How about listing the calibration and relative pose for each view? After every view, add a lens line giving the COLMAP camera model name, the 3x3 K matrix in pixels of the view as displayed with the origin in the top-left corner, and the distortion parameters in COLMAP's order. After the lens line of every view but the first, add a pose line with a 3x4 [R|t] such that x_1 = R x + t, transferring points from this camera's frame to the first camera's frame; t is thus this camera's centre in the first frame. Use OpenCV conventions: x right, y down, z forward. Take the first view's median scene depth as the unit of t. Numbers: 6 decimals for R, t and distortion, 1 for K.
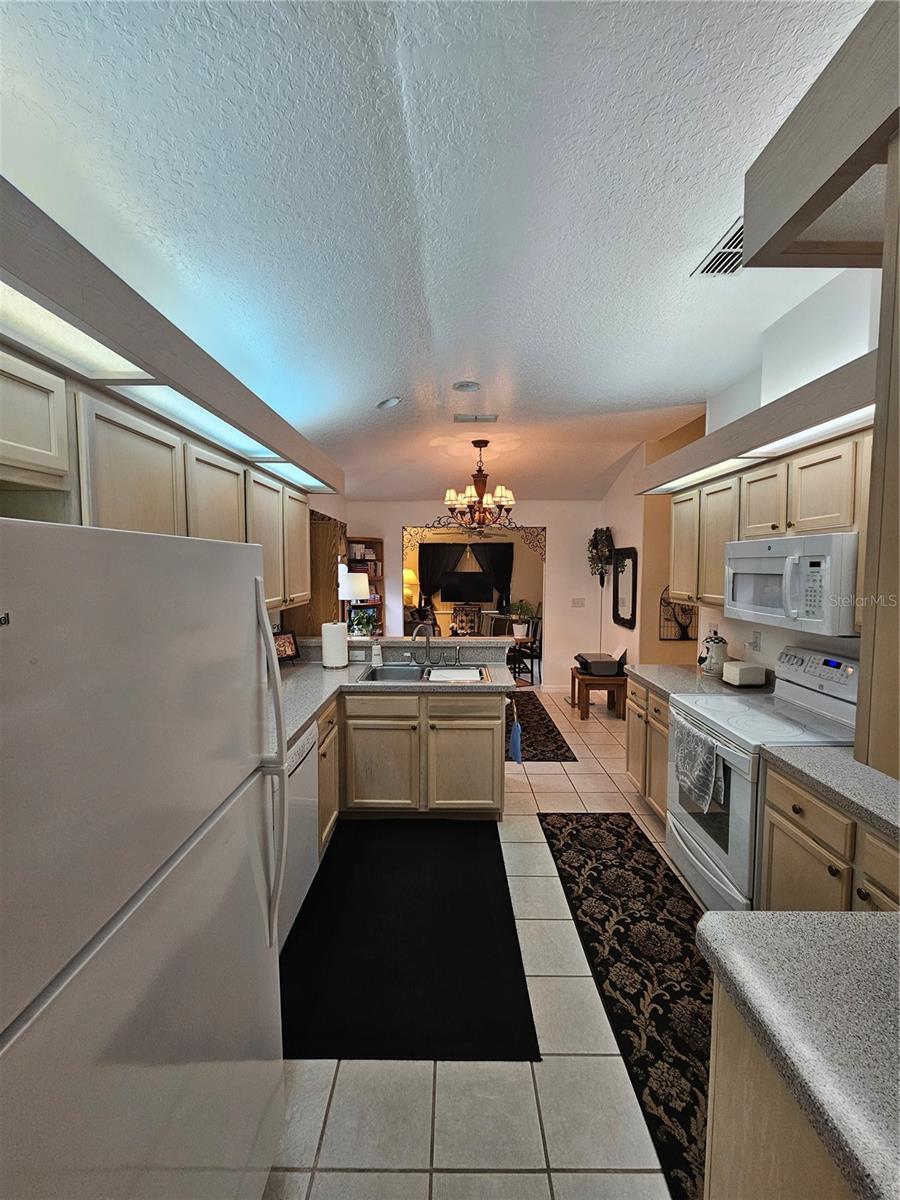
lens RADIAL K [[492.5, 0, 448.8], [0, 492.5, 595.8], [0, 0, 1]] dist [-0.020524, -0.000119]
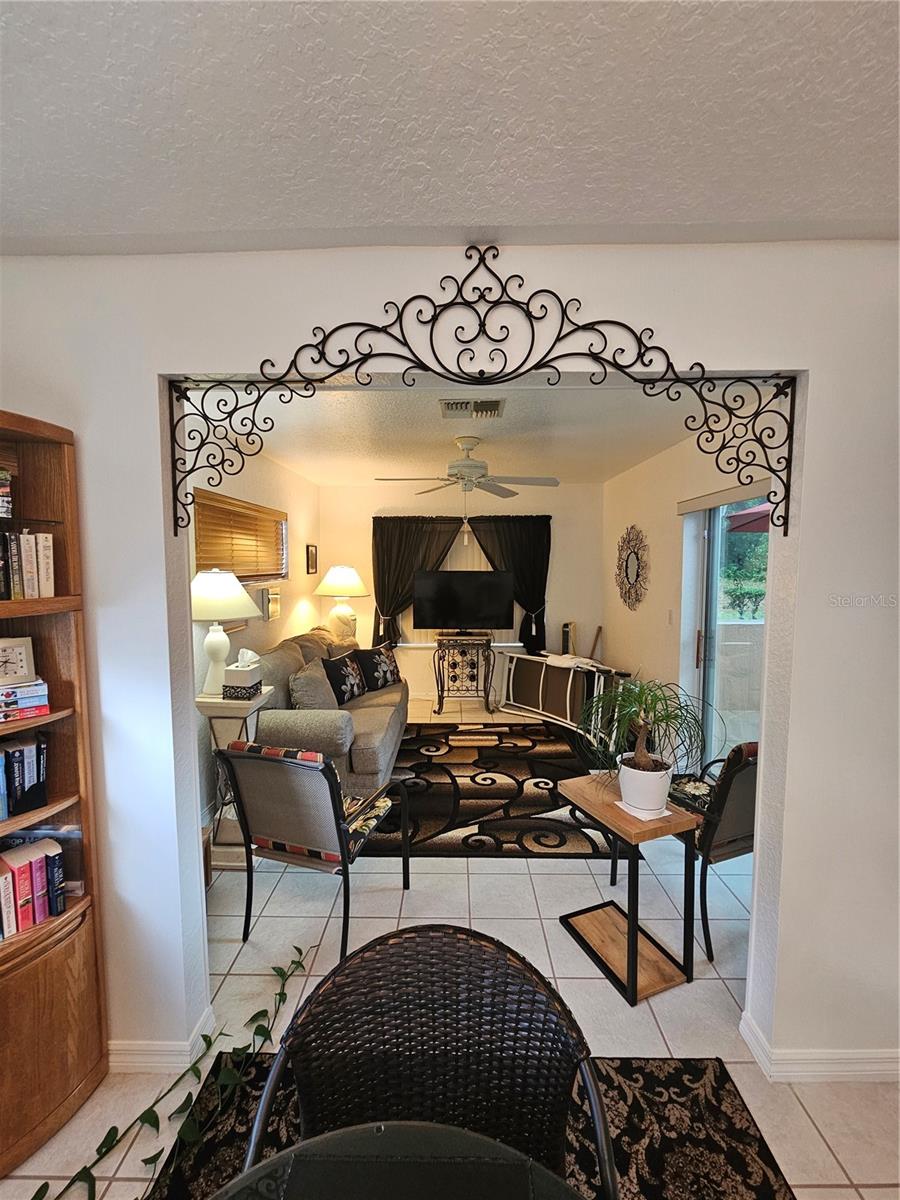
lens RADIAL K [[492.5, 0, 447.9], [0, 492.5, 595.6], [0, 0, 1]] dist [-0.020524, -0.000119]
pose [[0.999964, -0.007765, -0.003529, 0.026196], [0.007786, 0.999952, 0.005971, -0.029323], [0.003483, -0.005998, 0.999976, 0.550736]]
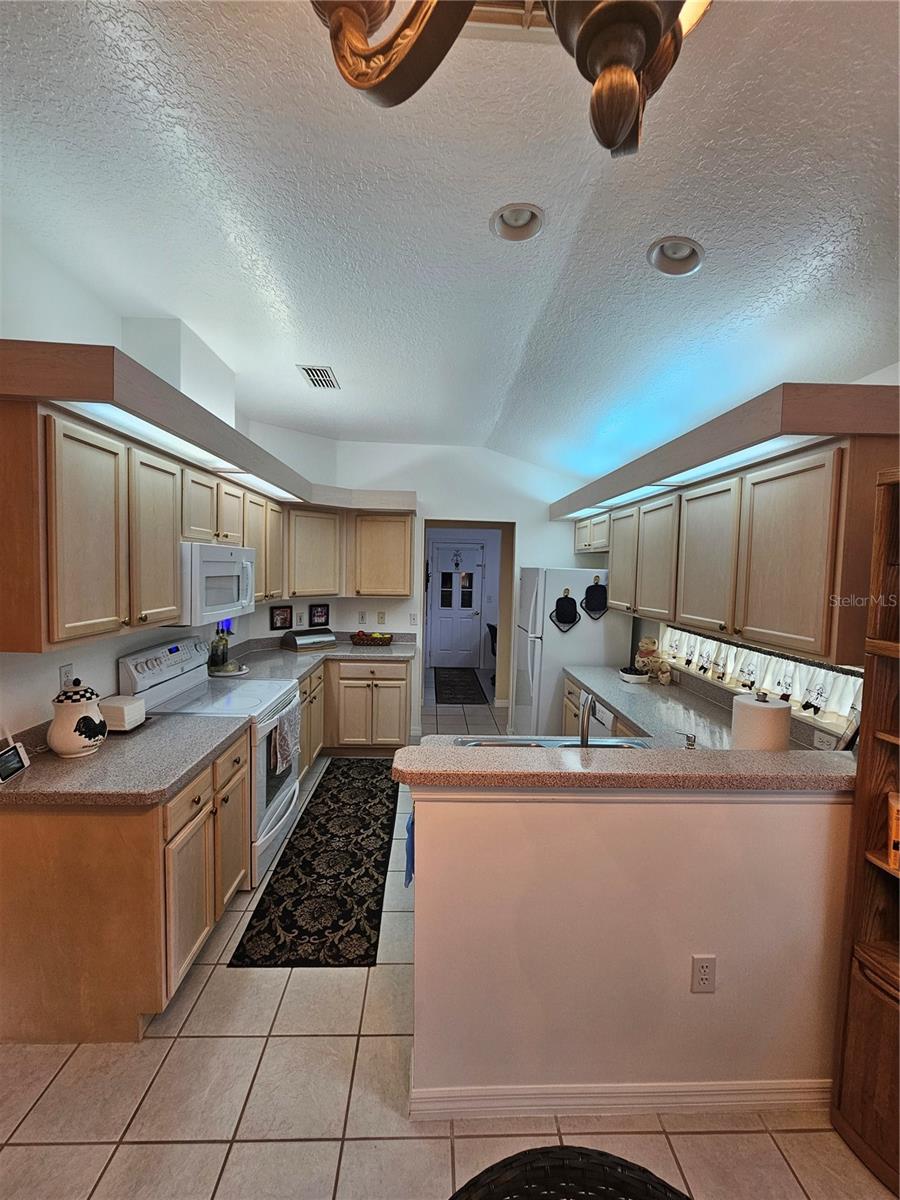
lens RADIAL K [[492.5, 0, 451.7], [0, 492.5, 594.6], [0, 0, 1]] dist [-0.020524, -0.000119]
pose [[-0.998750, -0.020214, -0.045715, 0.105194], [-0.025754, 0.991943, 0.124041, -0.102513], [0.042839, 0.125063, -0.991223, 1.395139]]
